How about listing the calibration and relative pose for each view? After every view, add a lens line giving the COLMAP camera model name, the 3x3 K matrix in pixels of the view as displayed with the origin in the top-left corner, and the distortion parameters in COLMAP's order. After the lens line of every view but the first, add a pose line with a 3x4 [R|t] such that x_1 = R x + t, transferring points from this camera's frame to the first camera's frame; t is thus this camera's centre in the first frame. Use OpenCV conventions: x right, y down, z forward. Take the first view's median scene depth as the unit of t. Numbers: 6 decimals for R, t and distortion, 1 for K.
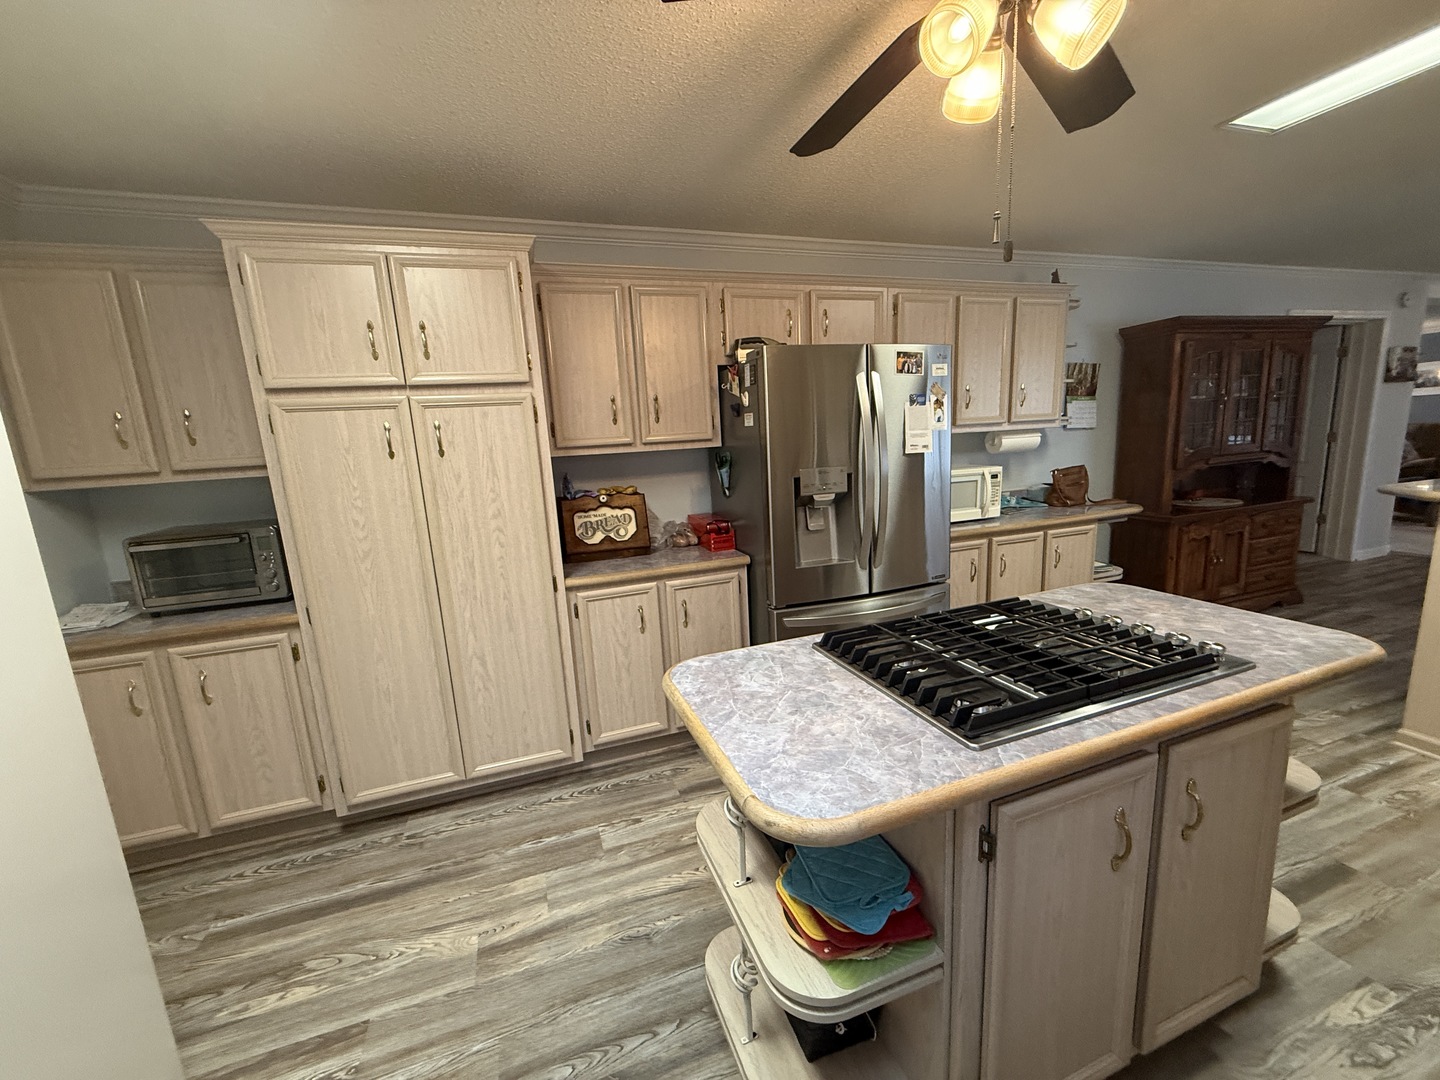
lens RADIAL K [[574.2, 0, 715.7], [0, 574.2, 540.0], [0, 0, 1]] dist [0.000393, 0.000065]
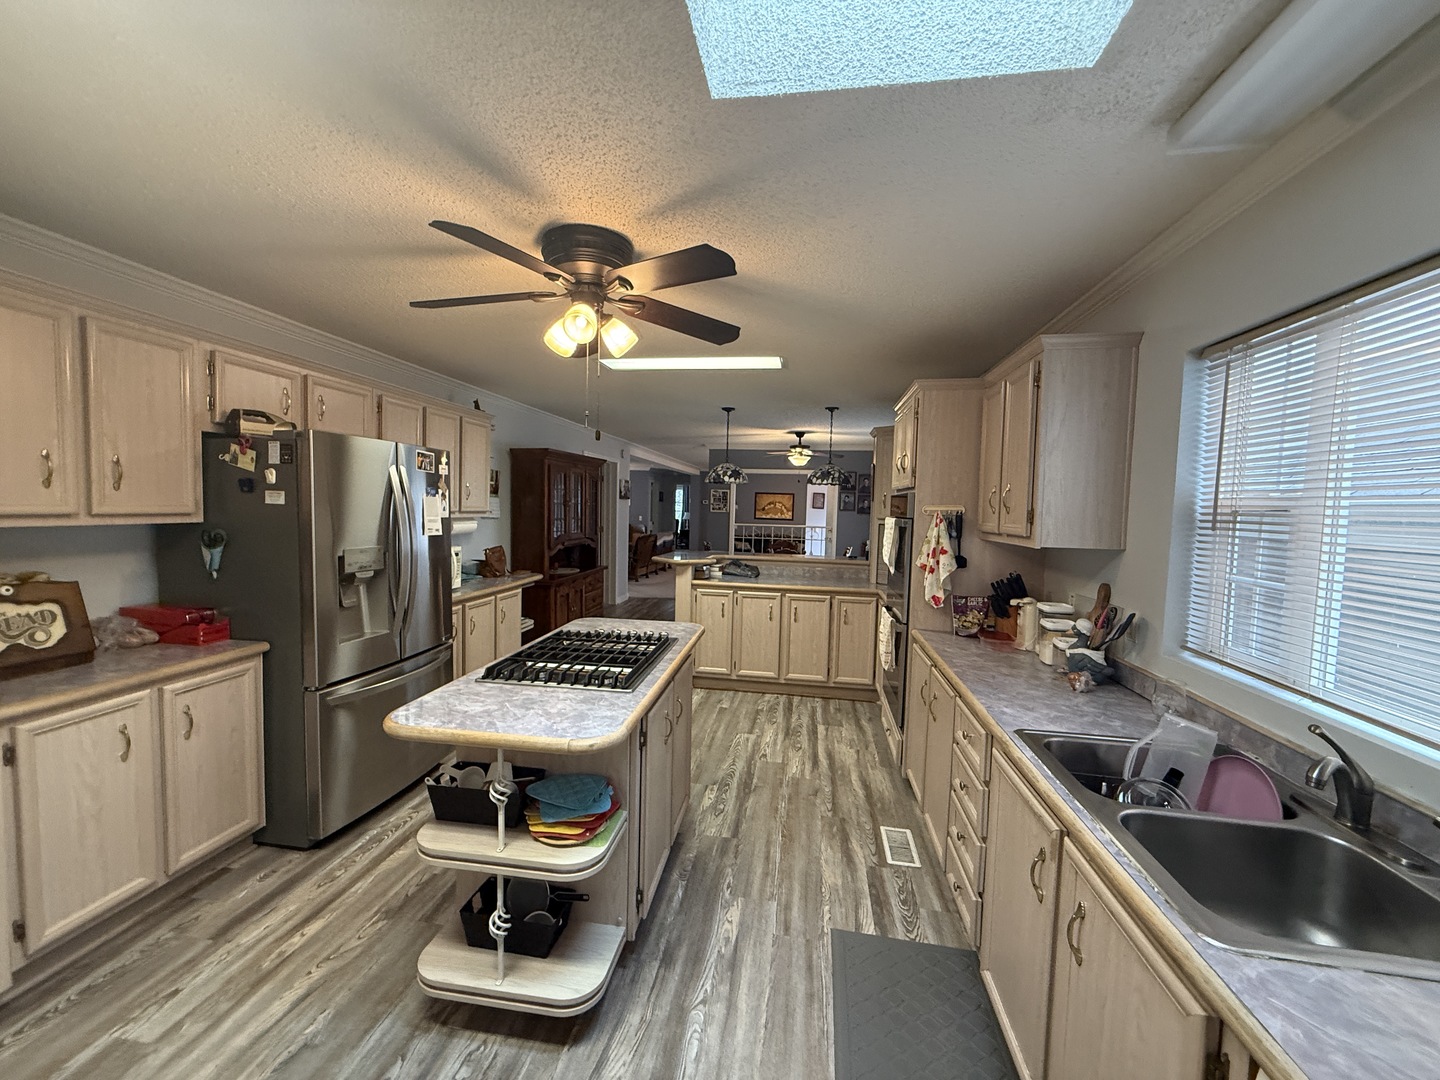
lens RADIAL K [[574.2, 0, 715.7], [0, 574.2, 540.0], [0, 0, 1]] dist [0.000393, 0.000065]
pose [[0.472930, 0.013737, 0.880993, -0.410400], [0.107780, 0.991468, -0.073318, 0.010532], [-0.874483, 0.129628, 0.467414, -0.079810]]
